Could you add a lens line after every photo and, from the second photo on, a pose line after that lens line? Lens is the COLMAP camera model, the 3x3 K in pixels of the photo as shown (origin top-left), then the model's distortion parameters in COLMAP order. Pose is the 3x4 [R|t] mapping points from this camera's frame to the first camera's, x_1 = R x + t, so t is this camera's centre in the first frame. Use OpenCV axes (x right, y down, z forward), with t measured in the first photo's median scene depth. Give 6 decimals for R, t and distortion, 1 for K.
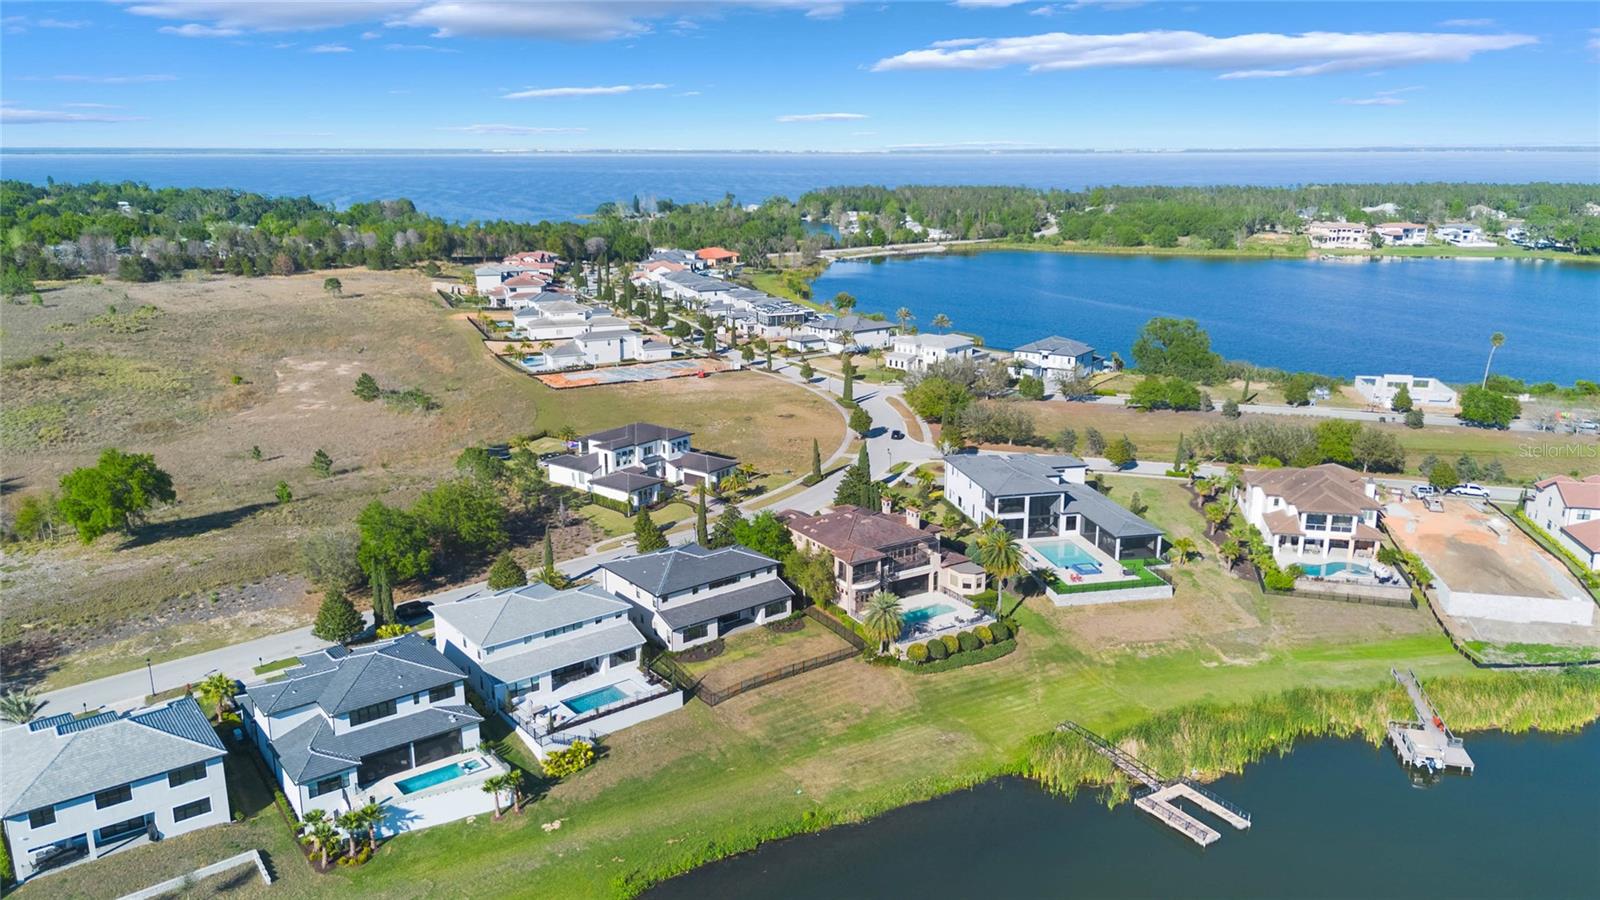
lens RADIAL K [[1171.3, 0, 800.0], [0, 1171.3, 450.0], [0, 0, 1]] dist [0.046729, -0.013119]
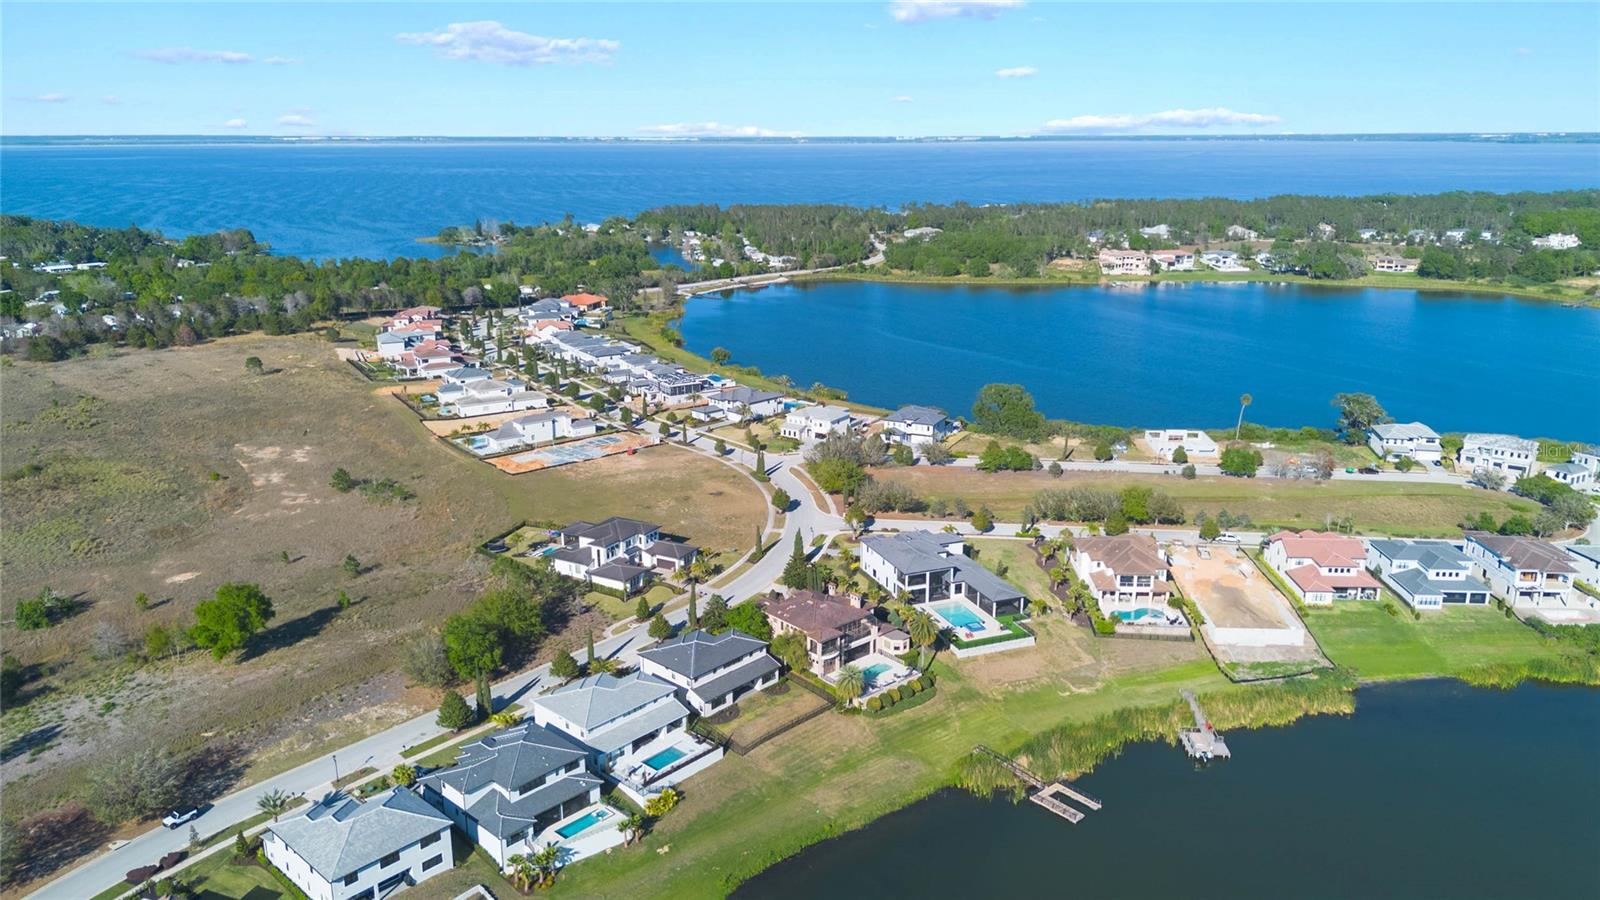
lens RADIAL K [[1149.6, 0, 800.0], [0, 1149.6, 450.0], [0, 0, 1]] dist [0.071869, -0.065642]
pose [[0.987627, -0.044002, 0.150519, -0.159025], [0.041876, 0.998974, 0.017271, -0.140854], [-0.151124, -0.010754, 0.988456, -0.325610]]
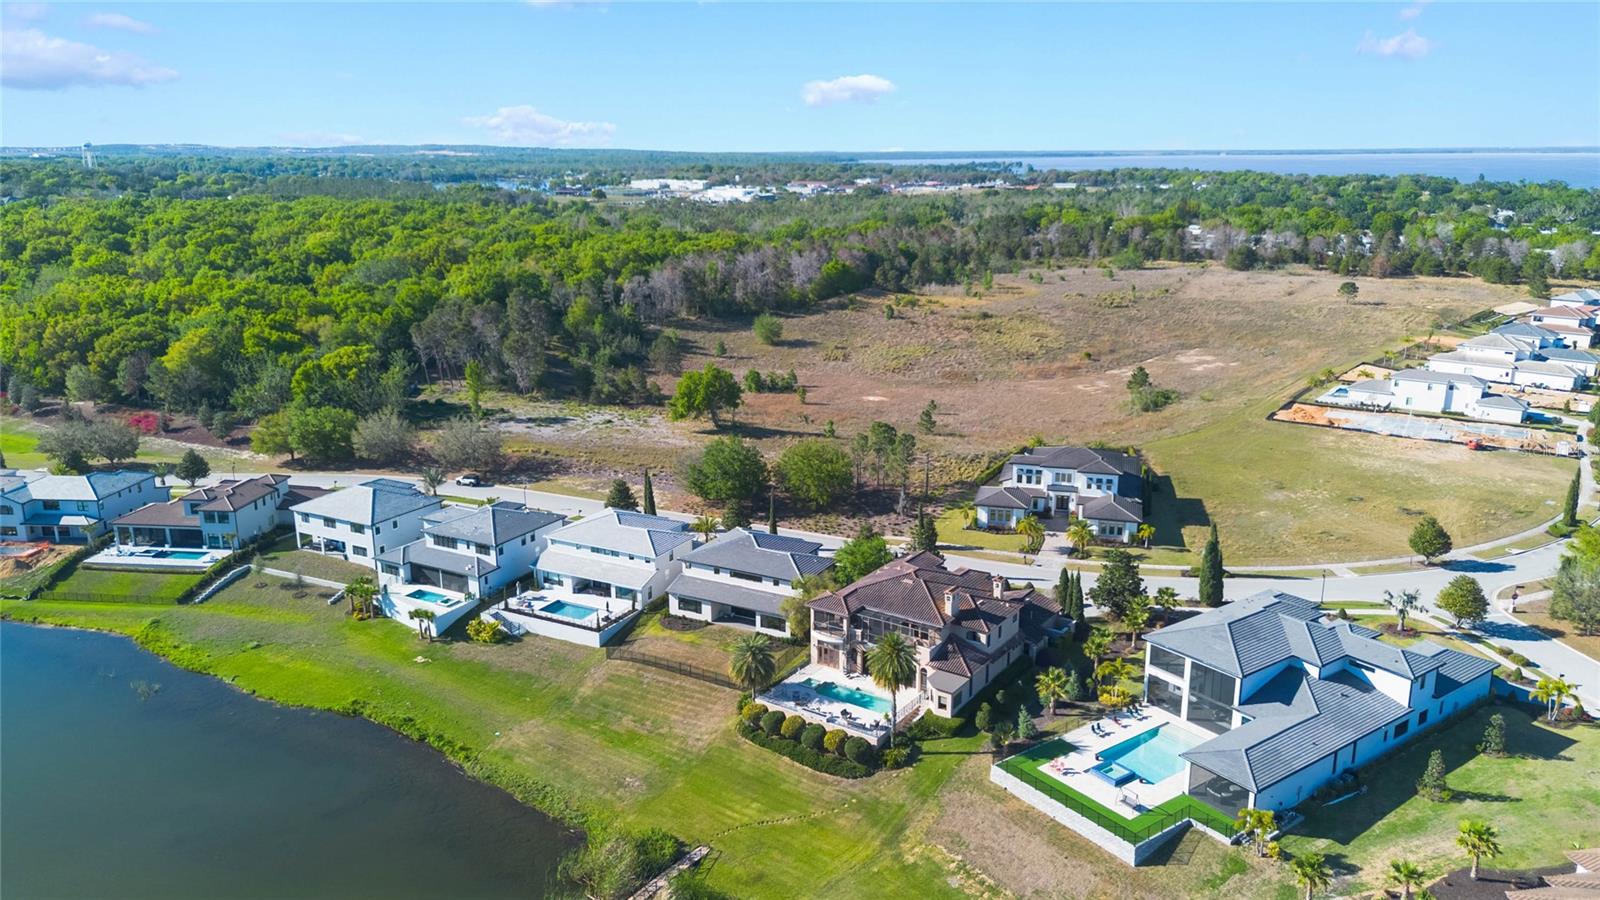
lens RADIAL K [[1146.3, 0, 812.4], [0, 1146.3, 406.9], [0, 0, 1]] dist [0.062495, -0.063688]
pose [[0.406771, 0.201676, -0.890990, 0.711752], [-0.227932, 0.966886, 0.114795, -0.136474], [0.884638, 0.156390, 0.439270, 0.517245]]
